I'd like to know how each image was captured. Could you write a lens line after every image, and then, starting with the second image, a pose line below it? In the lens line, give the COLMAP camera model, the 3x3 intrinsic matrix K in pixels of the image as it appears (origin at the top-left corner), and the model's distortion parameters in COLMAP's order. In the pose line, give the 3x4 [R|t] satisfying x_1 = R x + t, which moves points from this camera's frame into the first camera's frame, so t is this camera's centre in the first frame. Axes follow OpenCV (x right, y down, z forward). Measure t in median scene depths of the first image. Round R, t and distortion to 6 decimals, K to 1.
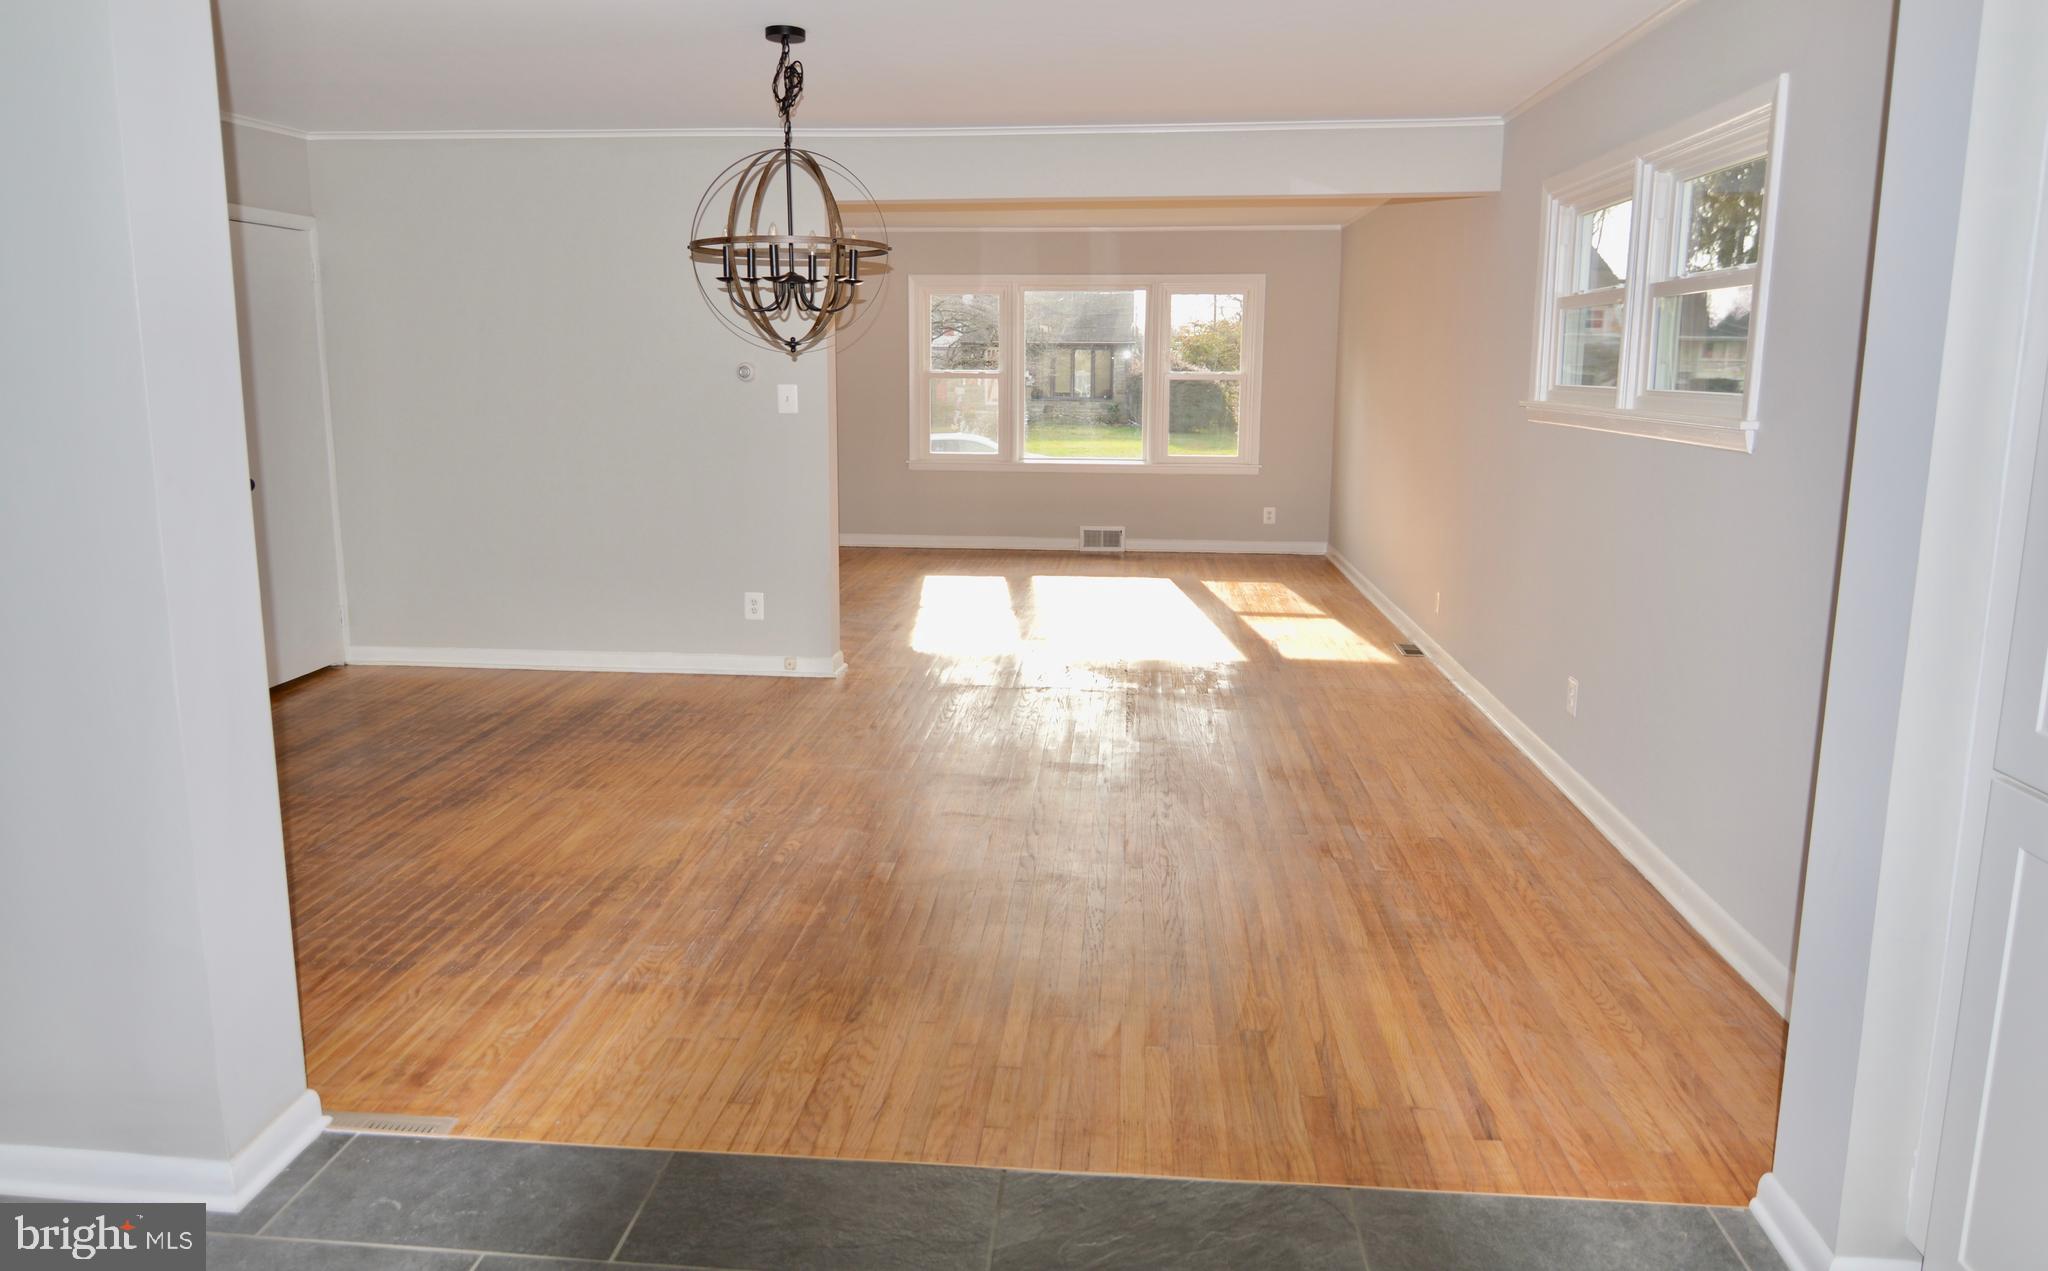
lens RADIAL K [[1297.2, 0, 1019.5], [0, 1297.2, 589.6], [0, 0, 1]] dist [-0.003753, -0.008249]
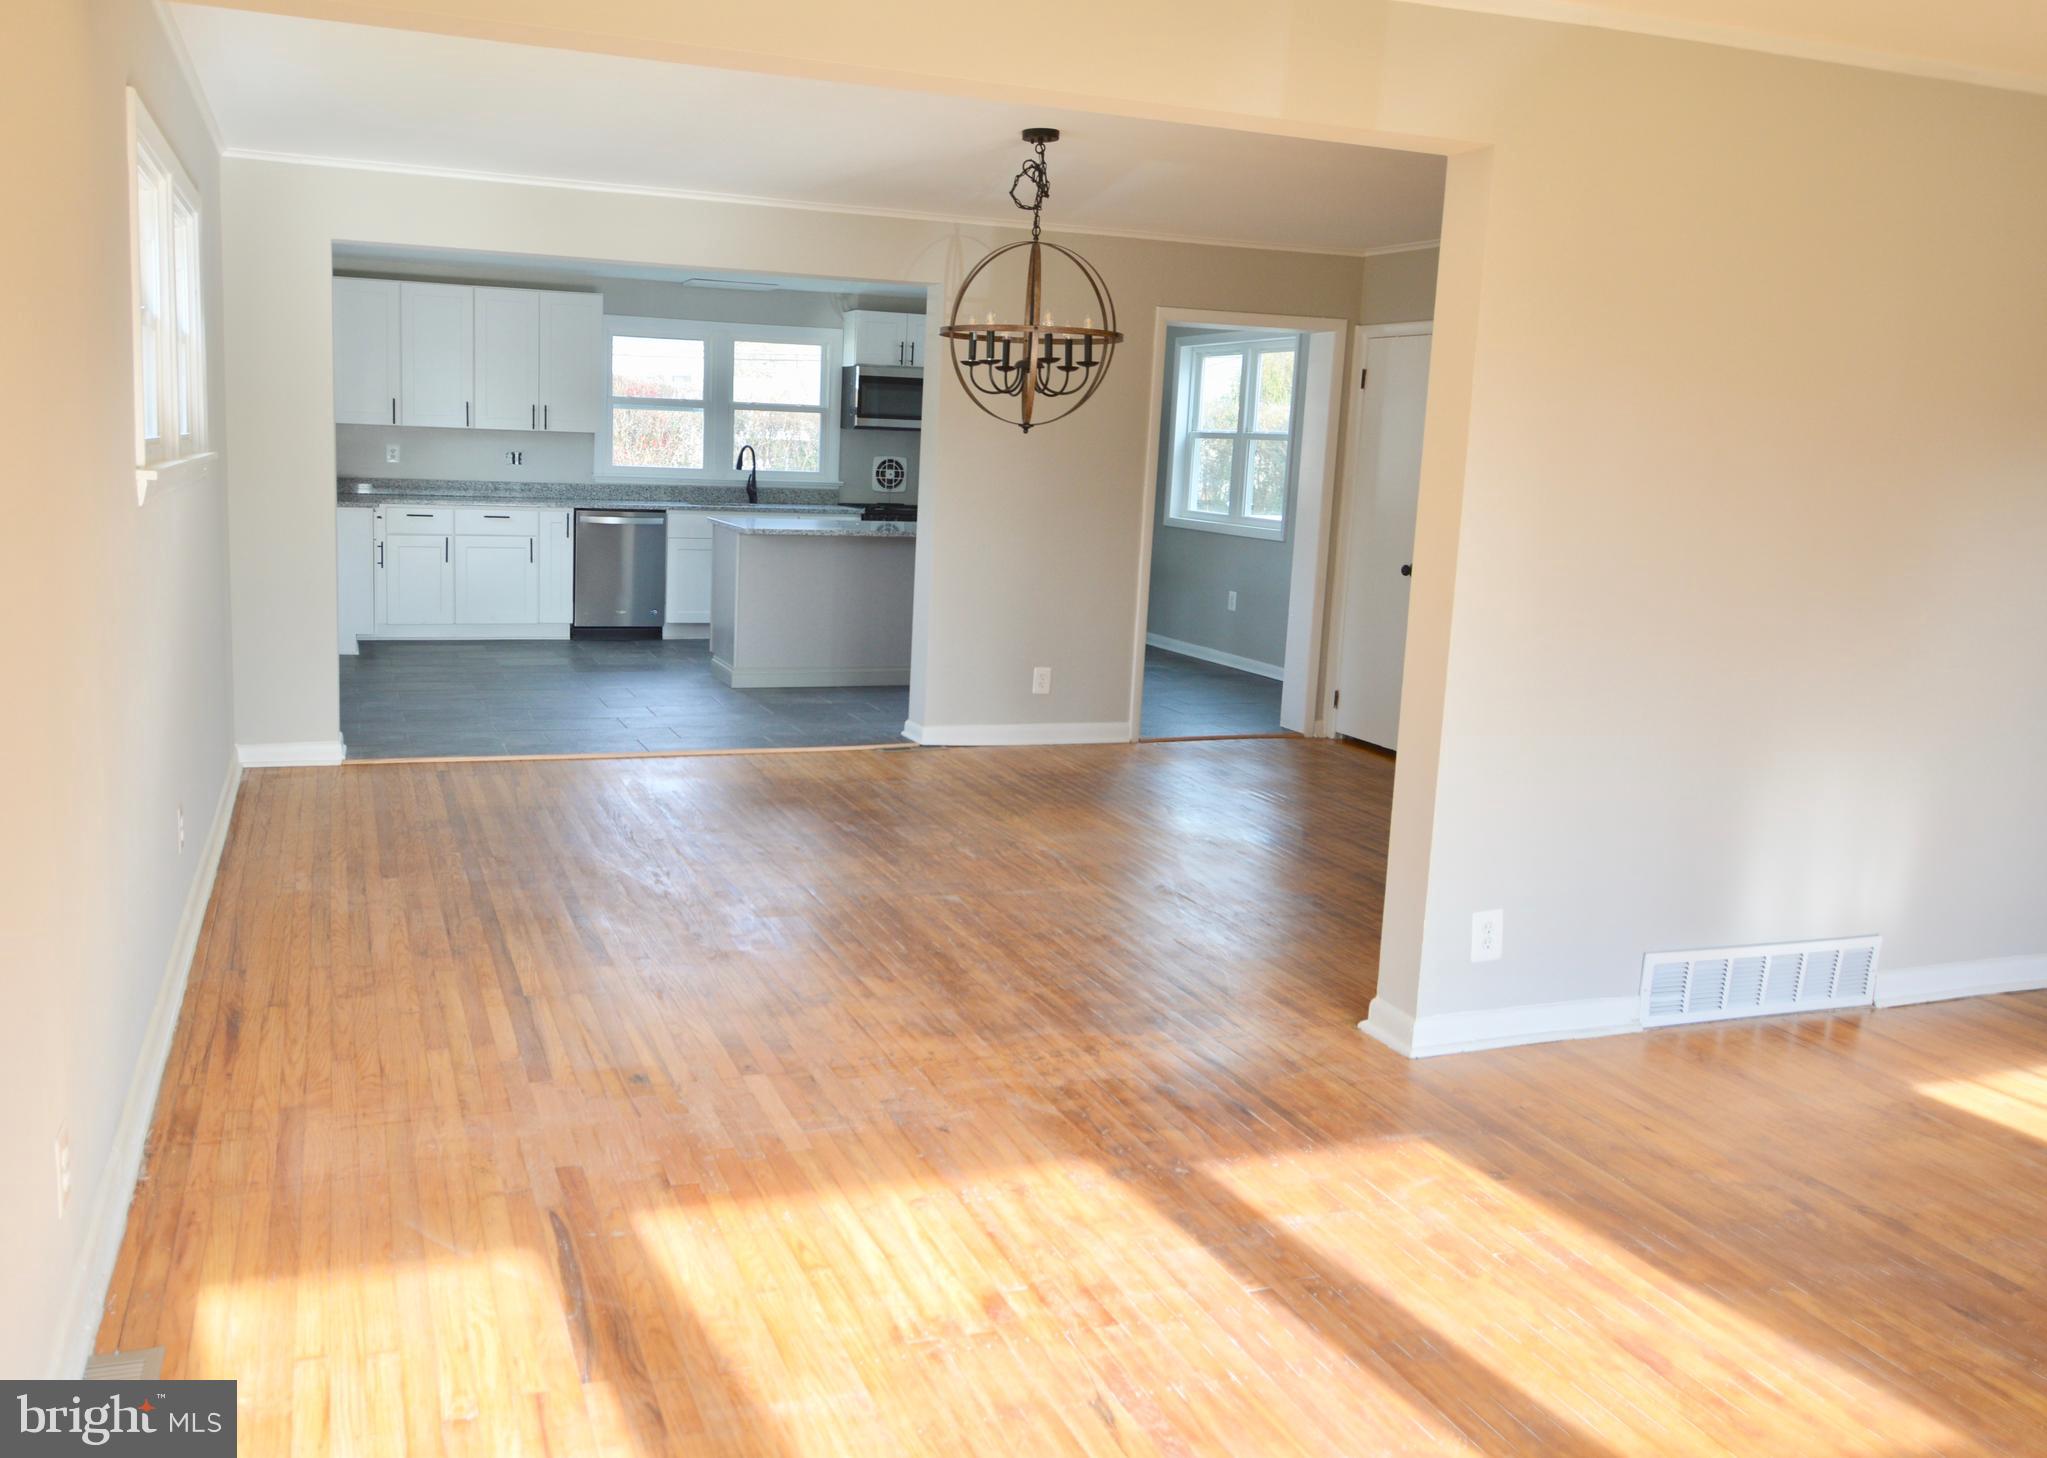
lens RADIAL K [[1594.4, 0, 888.4], [0, 1594.4, 677.5], [0, 0, 1]] dist [0.001407, -0.013245]
pose [[-0.913375, 0.022265, -0.406510, 0.466832], [-0.111385, 0.946740, 0.302121, -0.381142], [0.391586, 0.321229, -0.862249, 2.173888]]
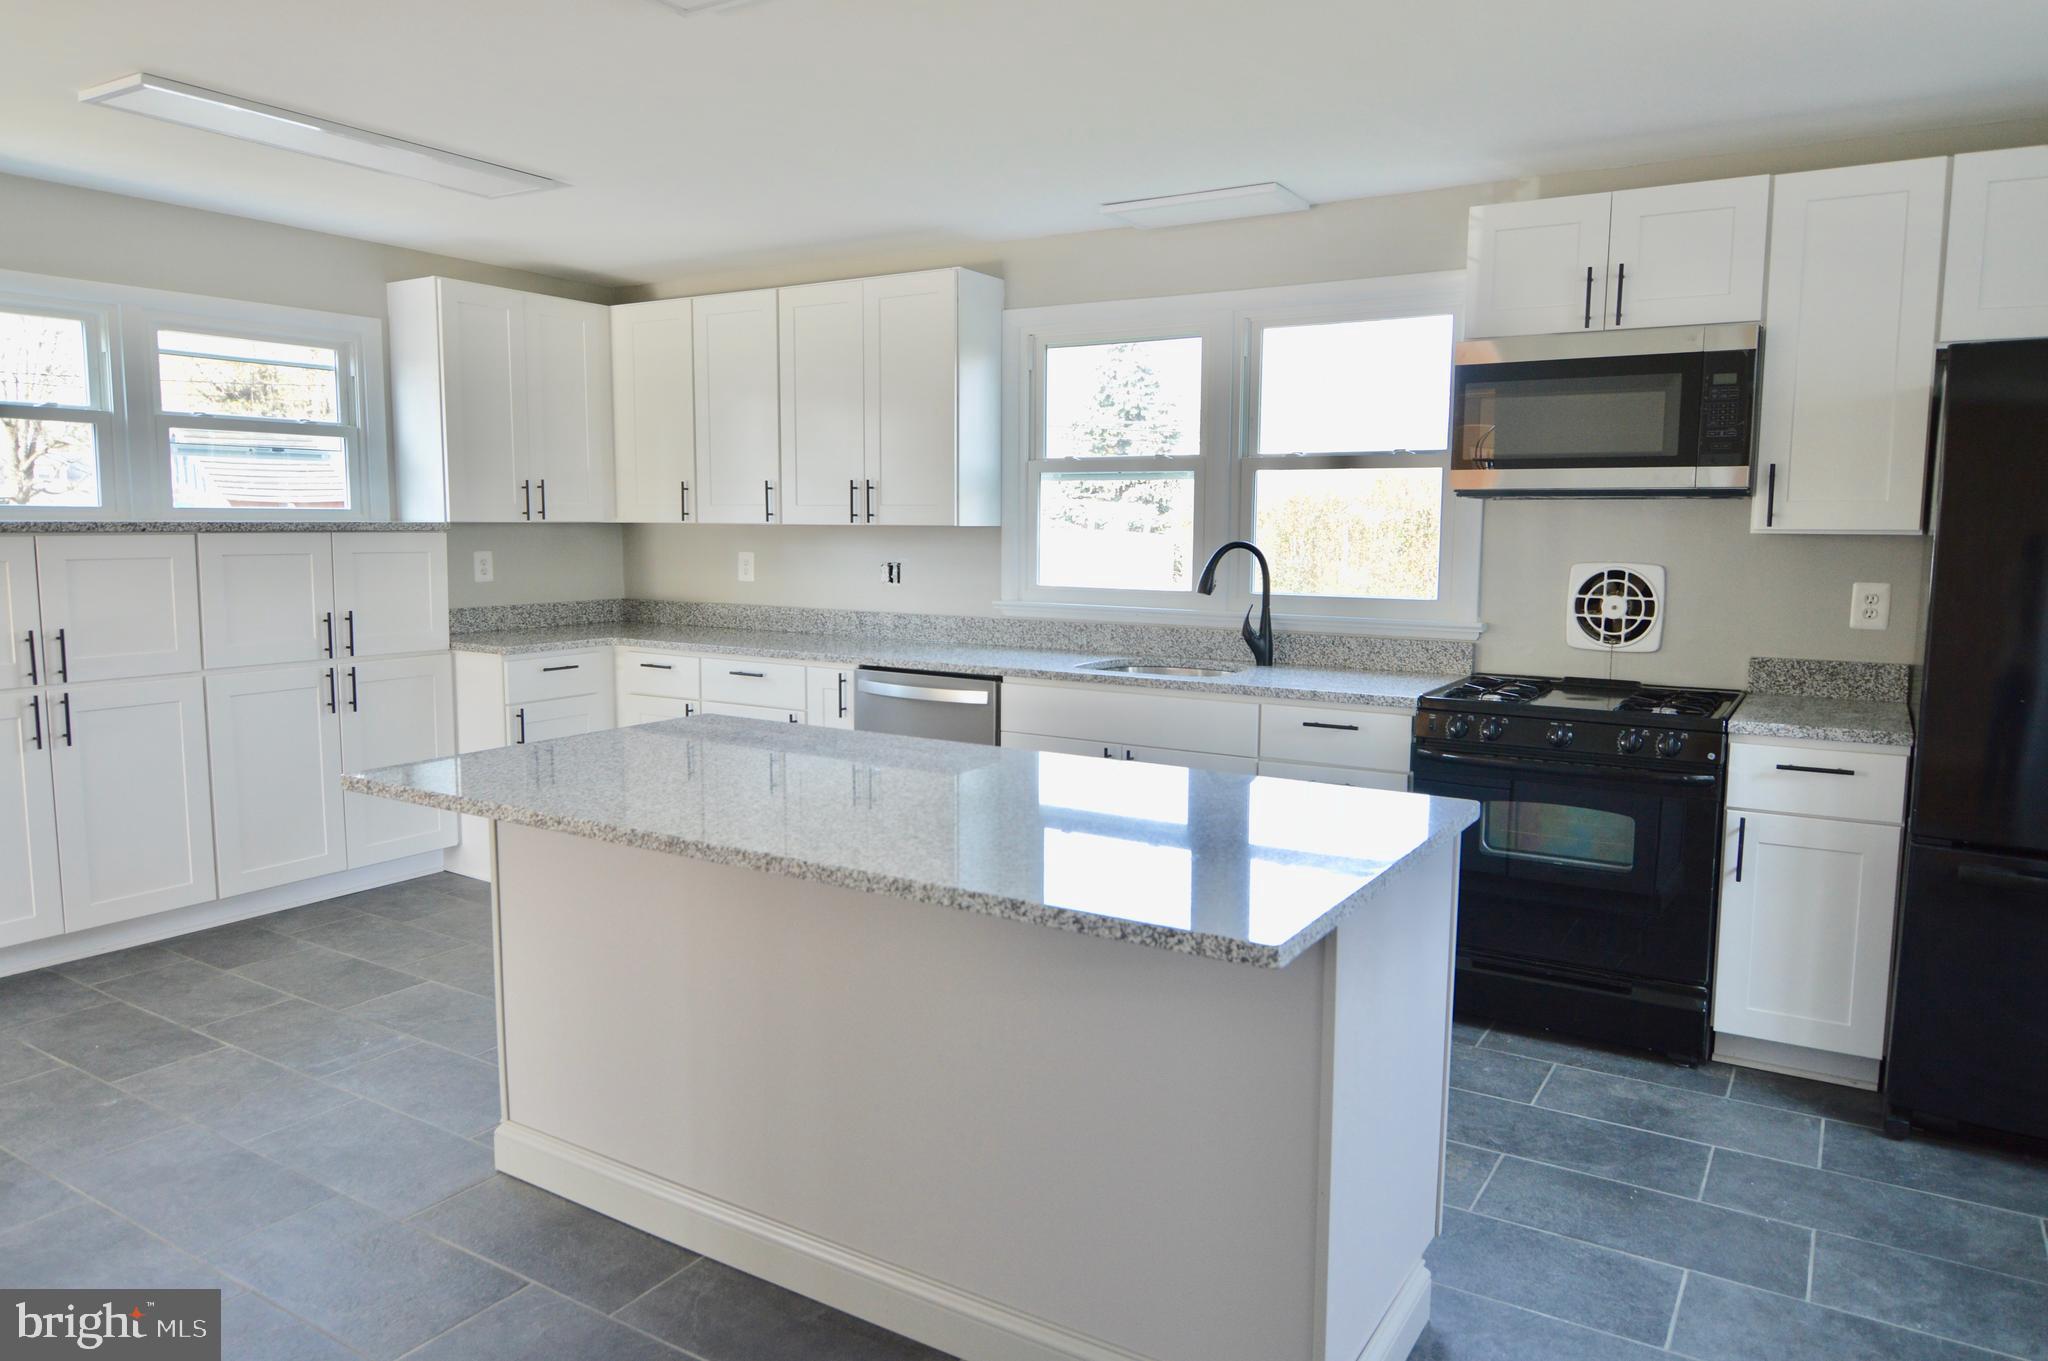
lens RADIAL K [[1348.3, 0, 1018.0], [0, 1348.3, 676.1], [0, 0, 1]] dist [0.001339, -0.015123]
pose [[-0.883958, -0.062790, 0.463332, -0.814509], [0.072971, 0.960274, 0.269351, -0.100362], [-0.461838, 0.271905, -0.844259, 0.581698]]
